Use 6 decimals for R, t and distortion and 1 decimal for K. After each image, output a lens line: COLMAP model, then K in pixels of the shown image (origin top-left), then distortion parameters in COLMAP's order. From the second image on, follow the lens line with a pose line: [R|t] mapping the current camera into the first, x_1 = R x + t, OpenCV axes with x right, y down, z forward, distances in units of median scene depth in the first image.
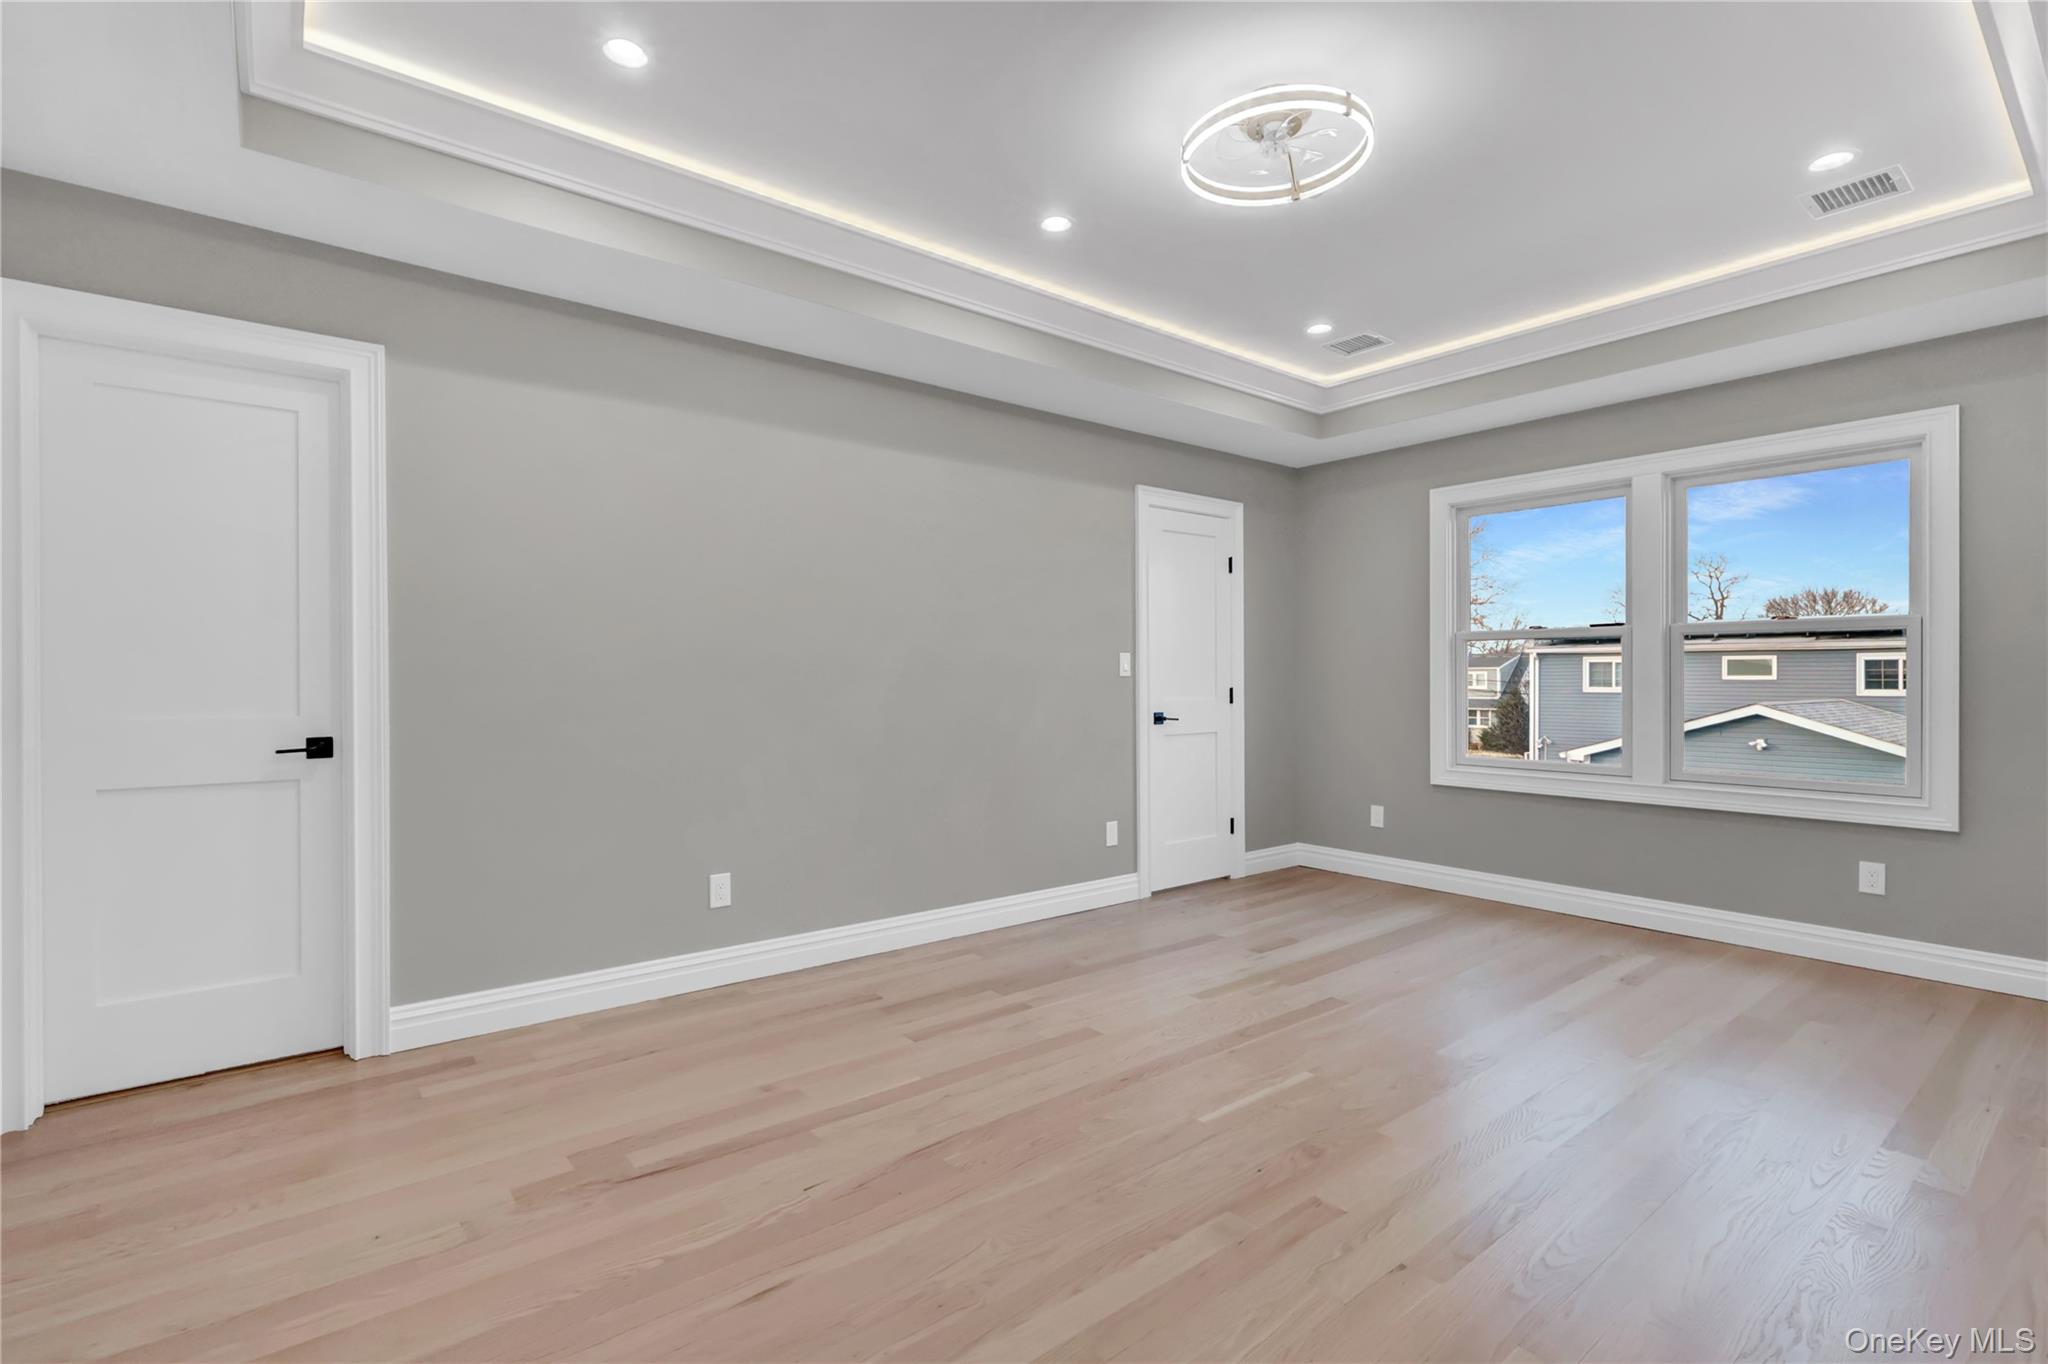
lens RADIAL K [[946.1, 0, 987.6], [0, 946.1, 696.4], [0, 0, 1]] dist [0.011100, -0.000012]
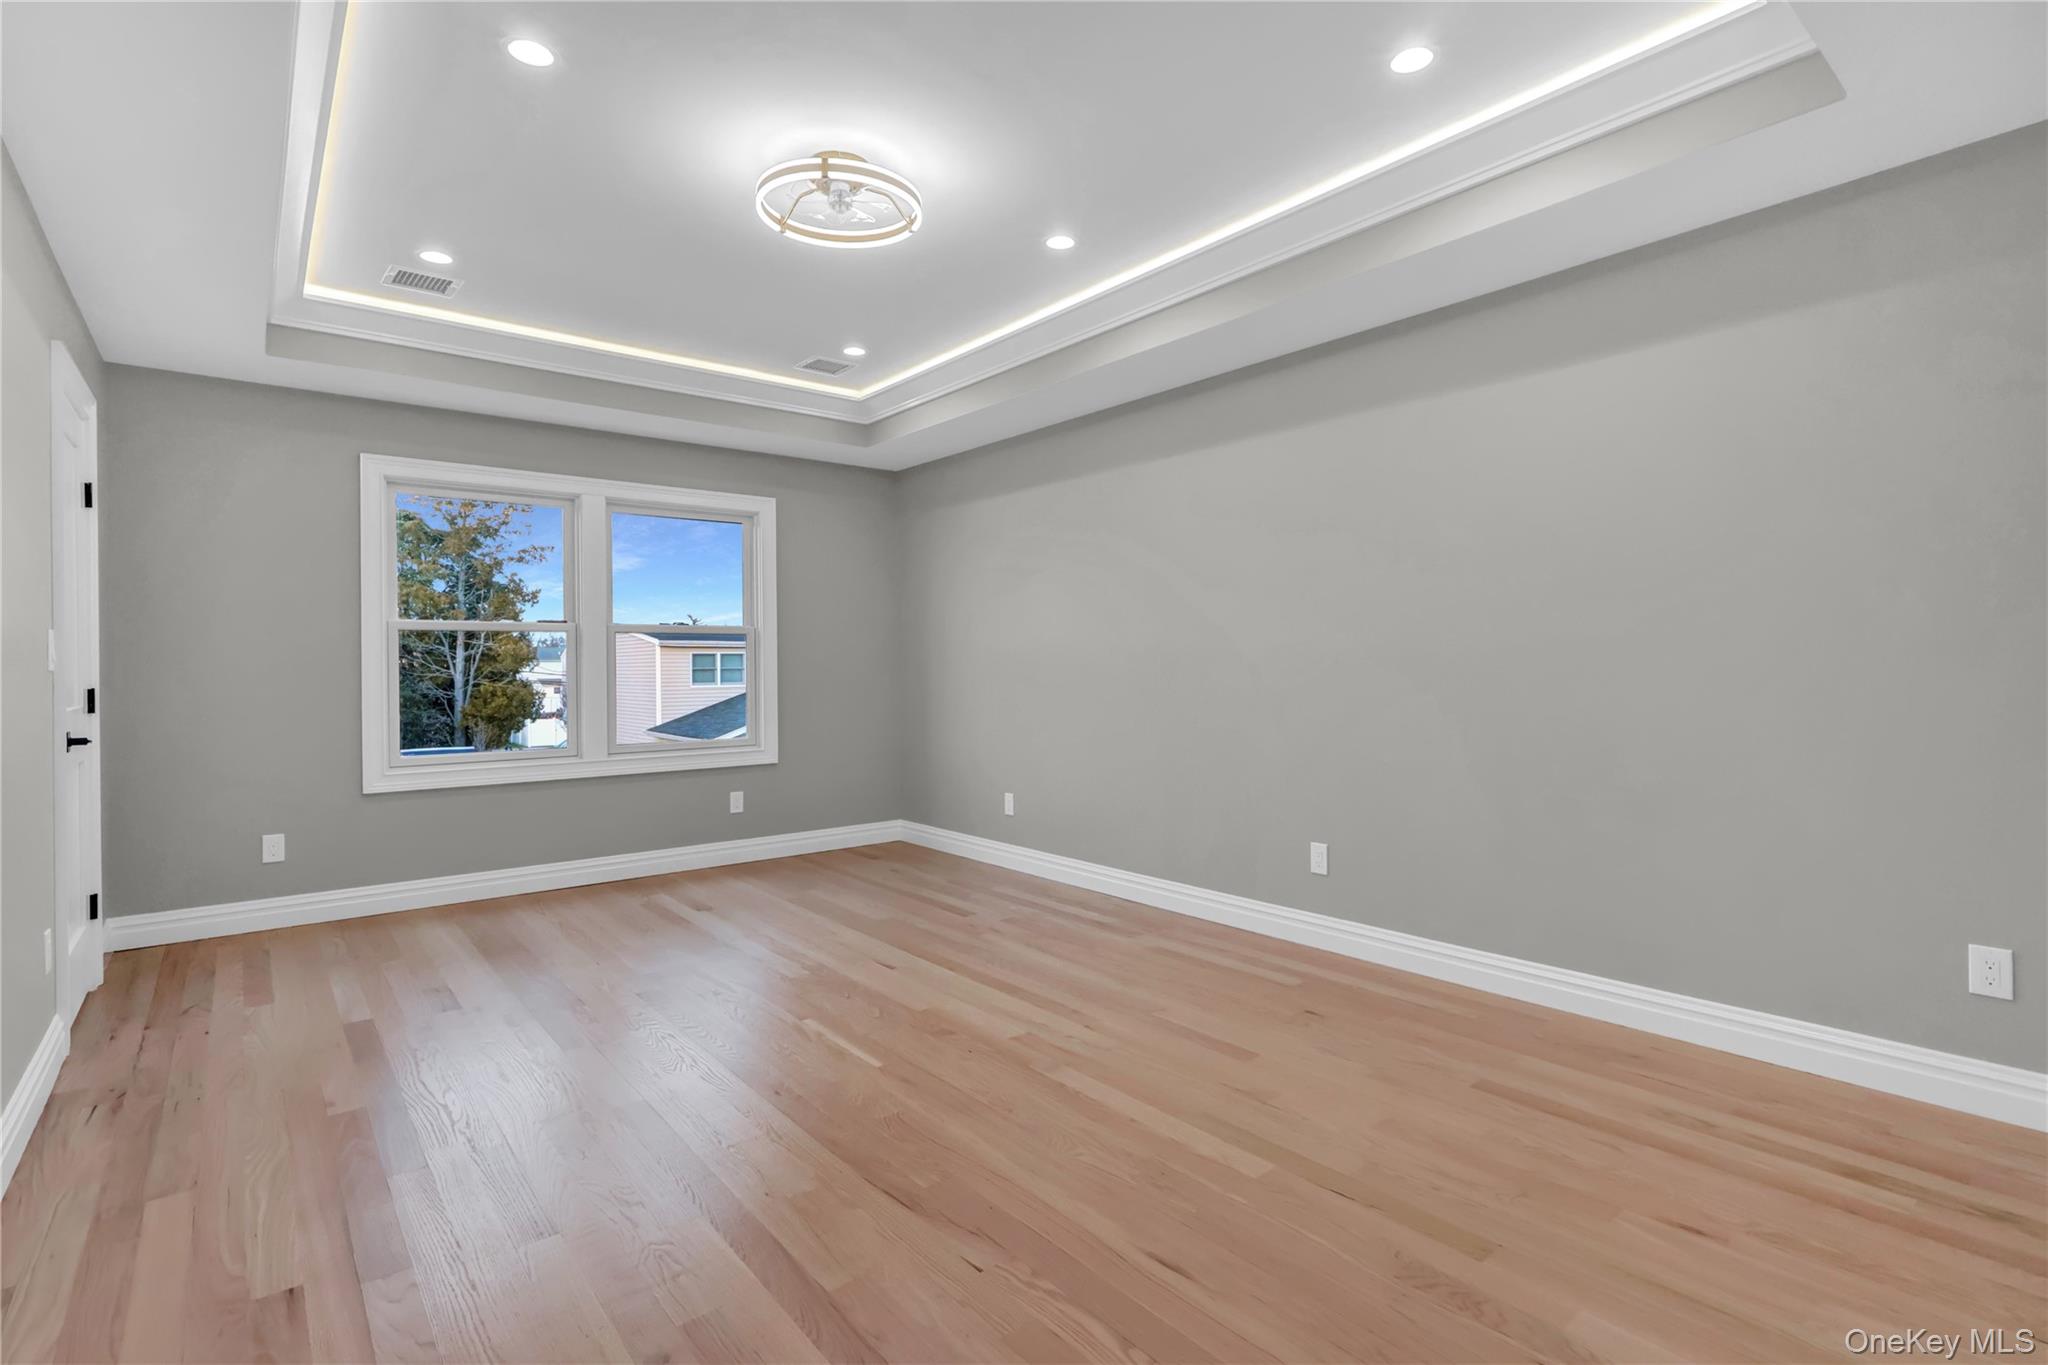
lens RADIAL K [[1020.9, 0, 1024.0], [0, 1020.9, 682.5], [0, 0, 1]] dist [-0.000727, -0.000047]
pose [[-0.046804, -0.015962, 0.998777, -0.738729], [0.028089, 0.999456, 0.017289, -0.011816], [-0.998509, 0.028864, -0.046330, 0.669437]]
